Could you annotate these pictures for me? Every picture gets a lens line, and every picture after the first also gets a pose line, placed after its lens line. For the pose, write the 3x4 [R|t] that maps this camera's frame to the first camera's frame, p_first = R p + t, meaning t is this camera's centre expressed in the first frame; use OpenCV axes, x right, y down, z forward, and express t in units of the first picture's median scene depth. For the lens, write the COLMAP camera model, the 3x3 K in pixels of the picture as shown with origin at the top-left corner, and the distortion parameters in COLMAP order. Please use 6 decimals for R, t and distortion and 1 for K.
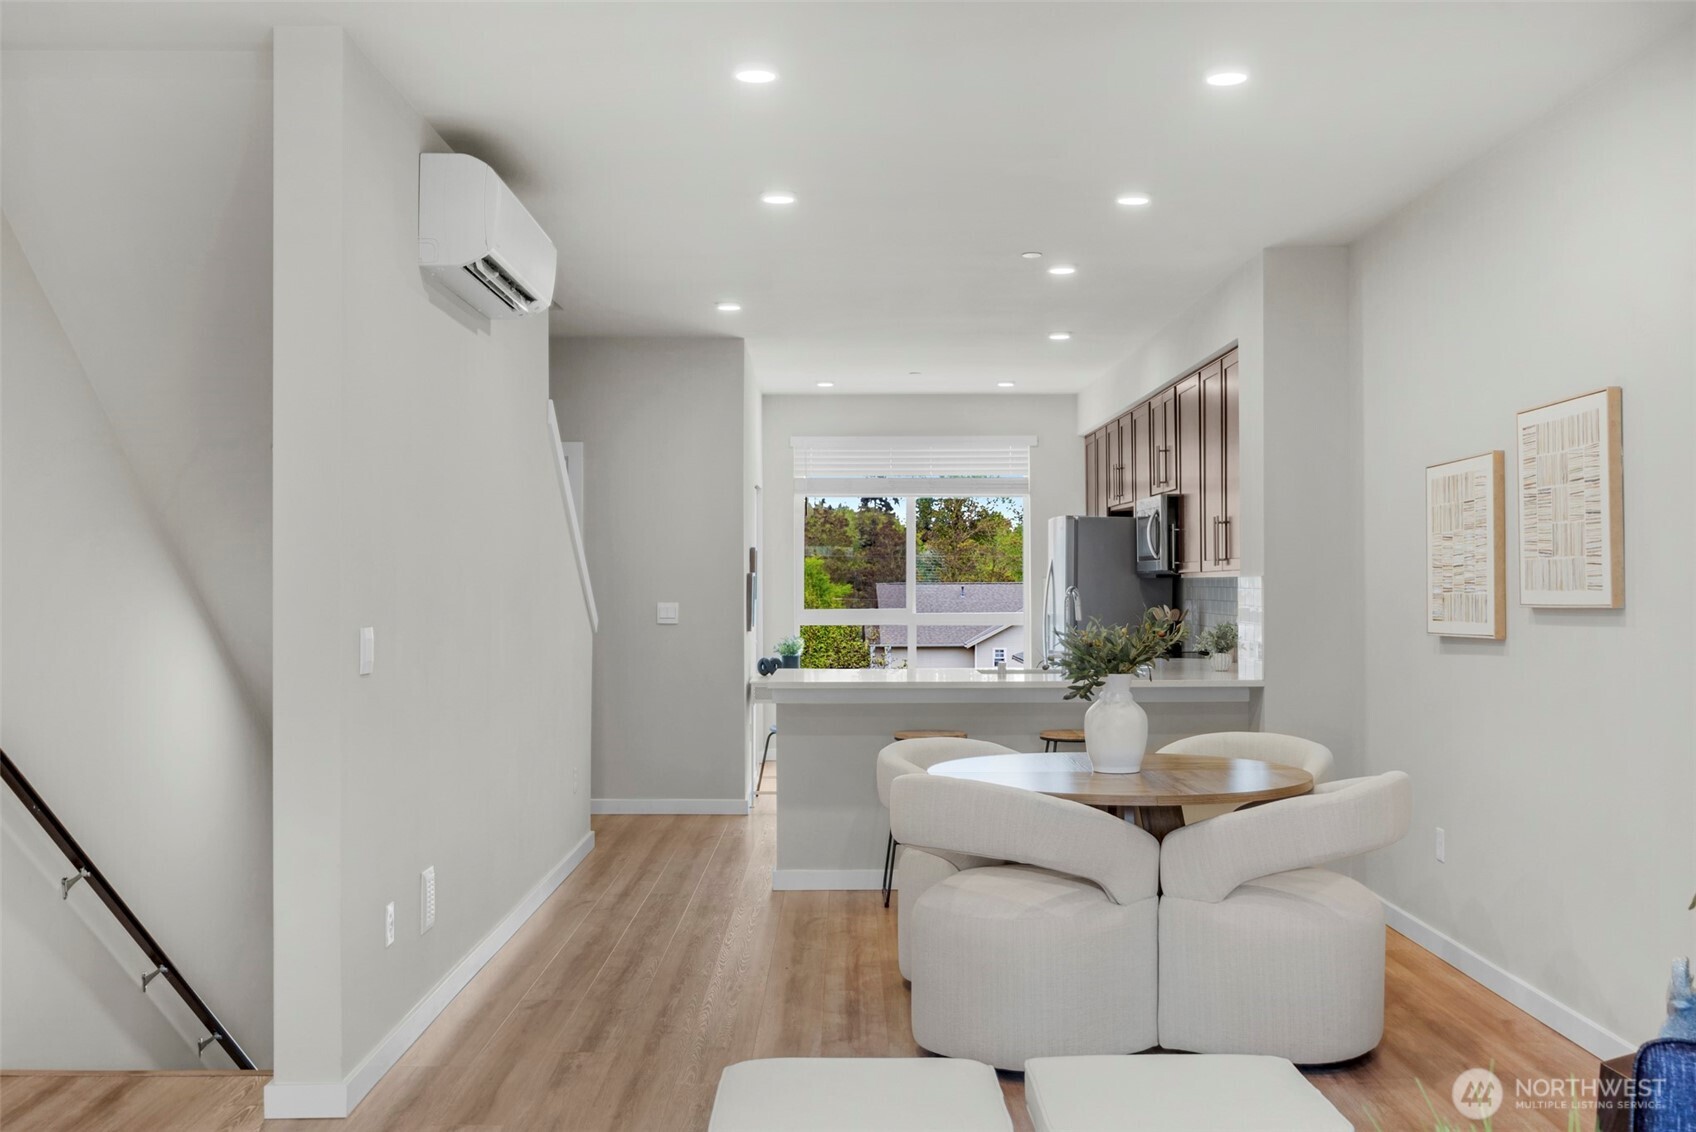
lens RADIAL K [[1627.2, 0, 844.2], [0, 1627.2, 569.2], [0, 0, 1]] dist [-0.009597, 0.000000]
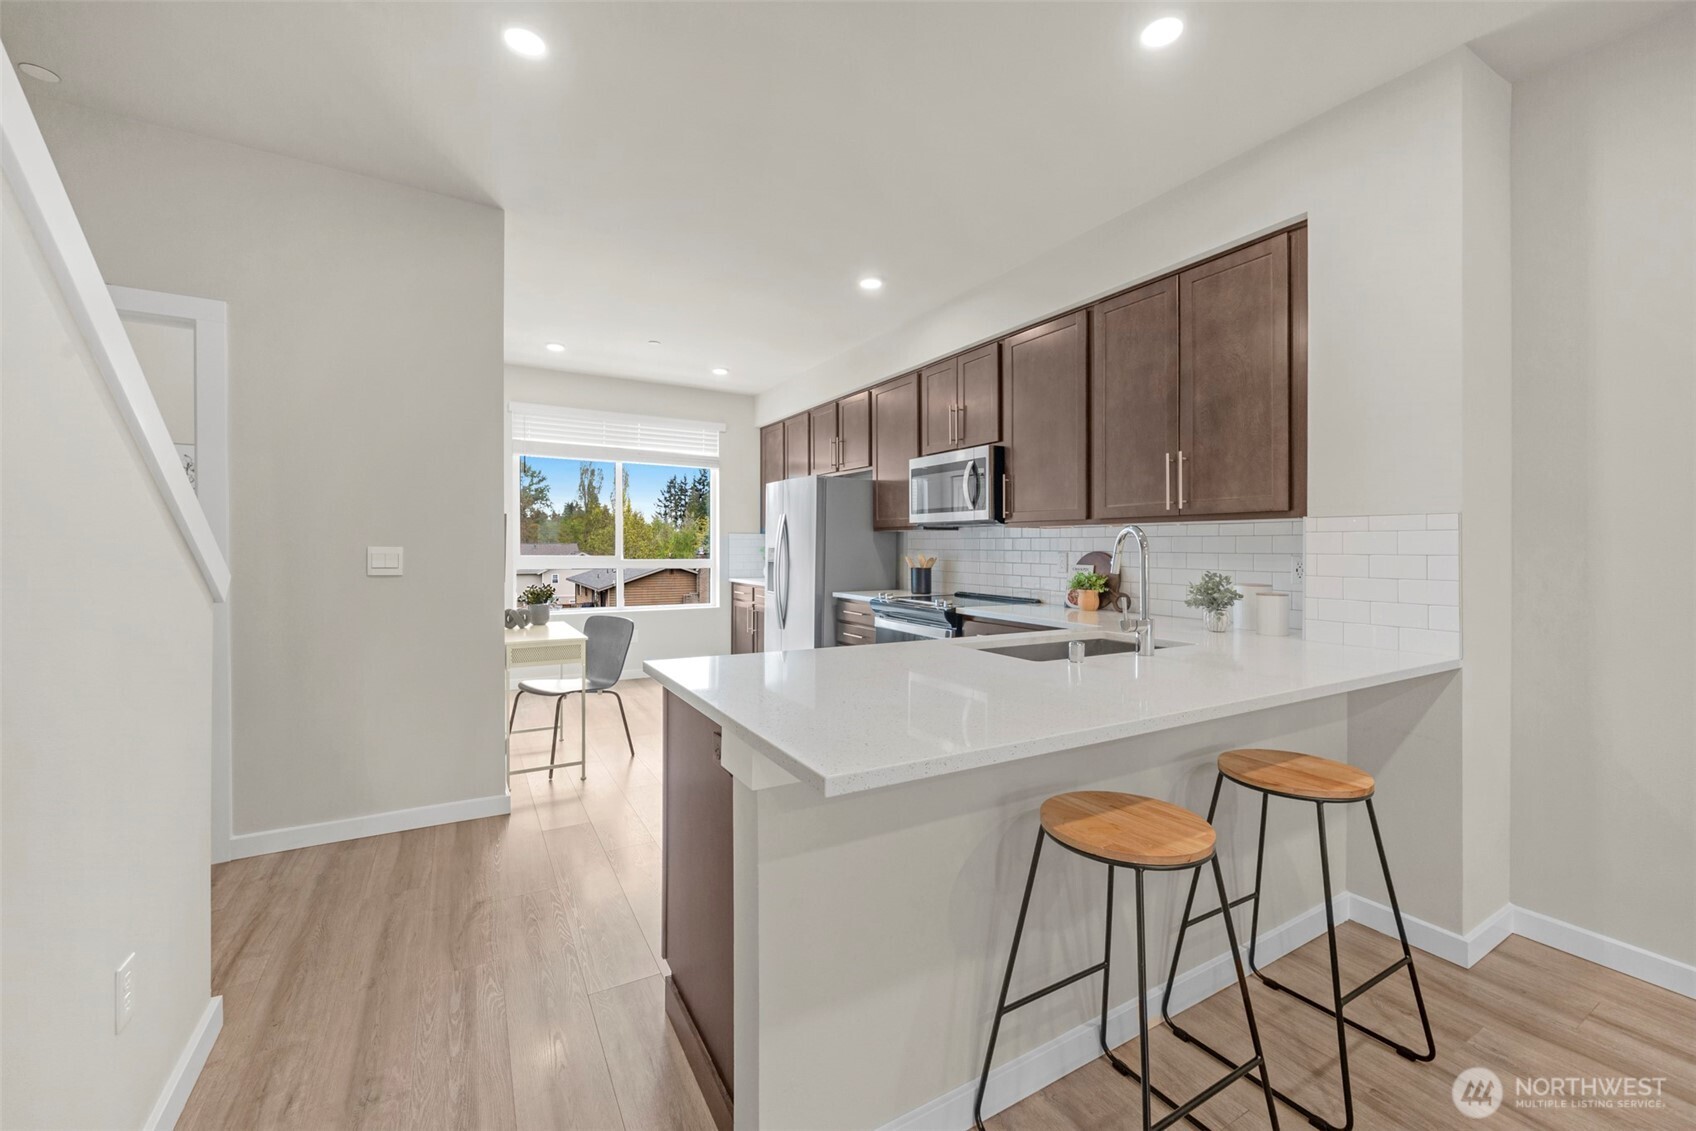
lens RADIAL K [[663.6, 0, 857.1], [0, 663.6, 554.9], [0, 0, 1]] dist [0.000375, 0.000051]
pose [[0.859586, 0.005683, 0.510959, -0.084327], [-0.016792, 0.999712, 0.017131, 0.016610], [-0.510715, -0.023306, 0.859434, 0.678585]]
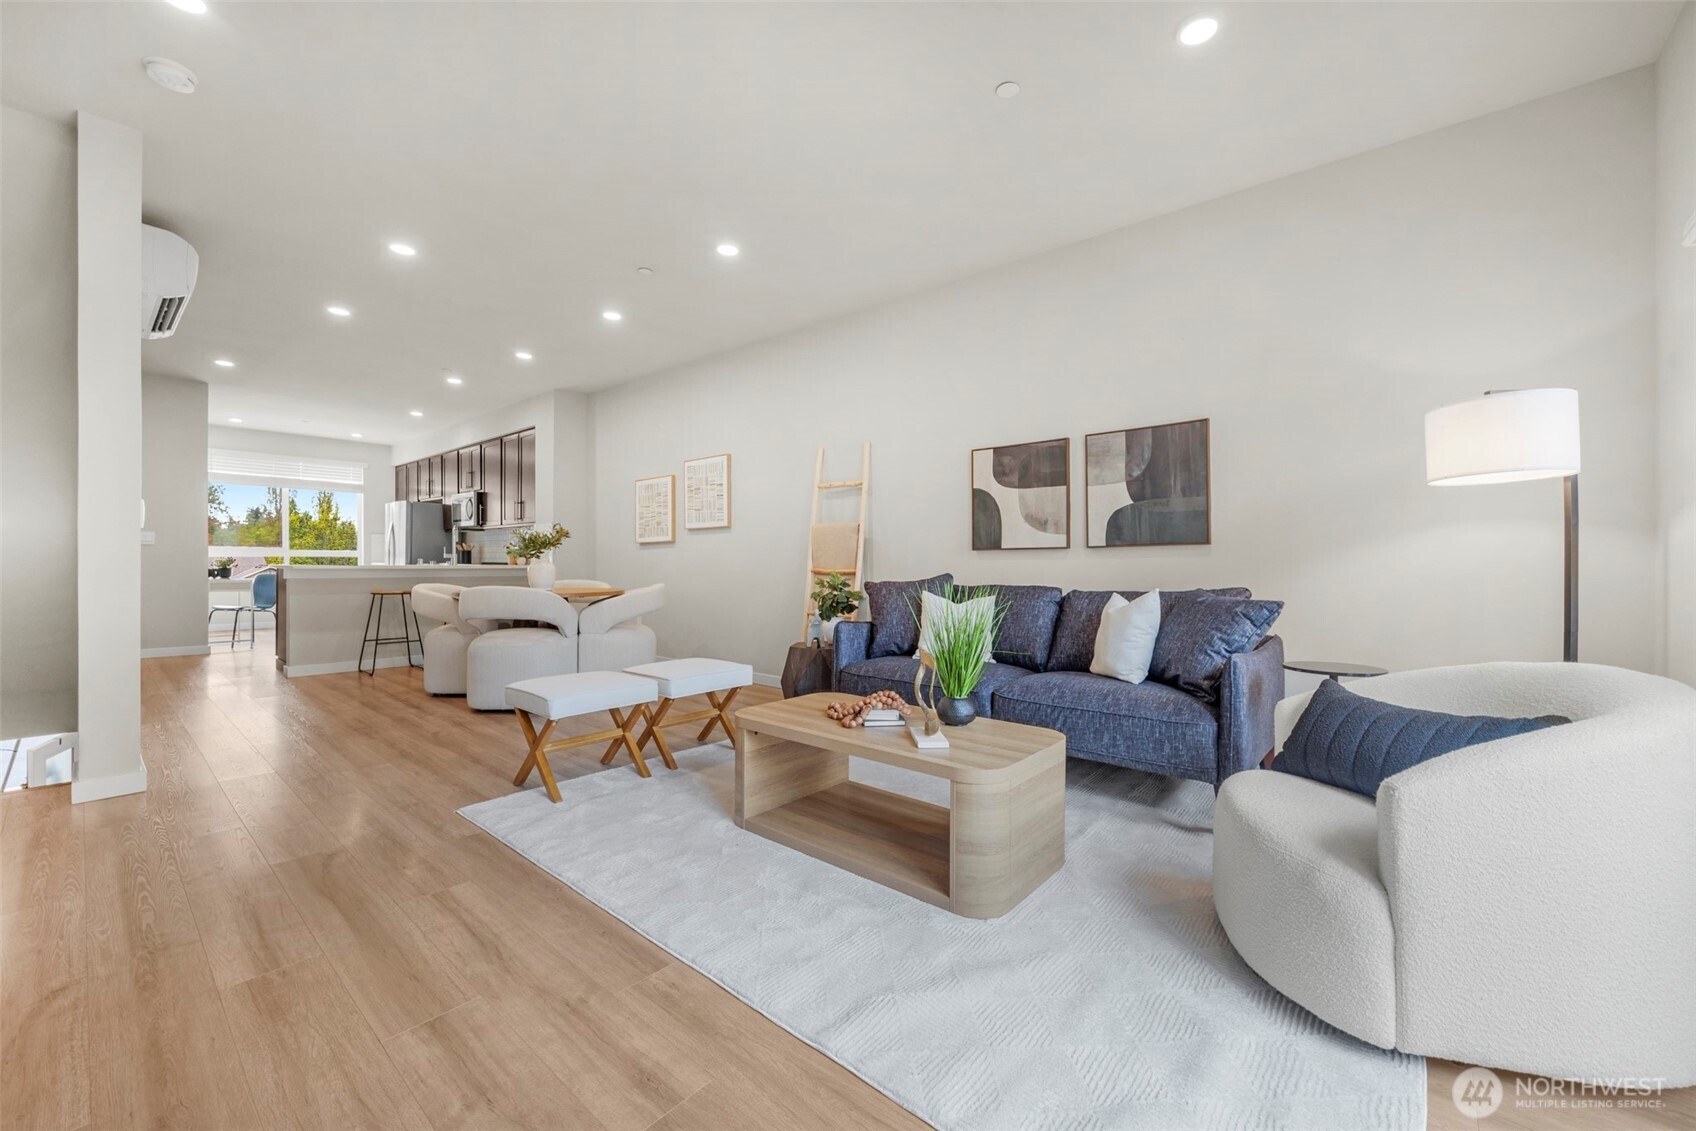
lens RADIAL K [[663.6, 0, 841.8], [0, 663.6, 564.6], [0, 0, 1]] dist [0.000375, 0.000051]
pose [[0.659111, 0.004076, 0.752034, -0.158554], [-0.014118, 0.999876, 0.006954, 0.041246], [-0.751913, -0.015201, 0.659087, 0.008639]]
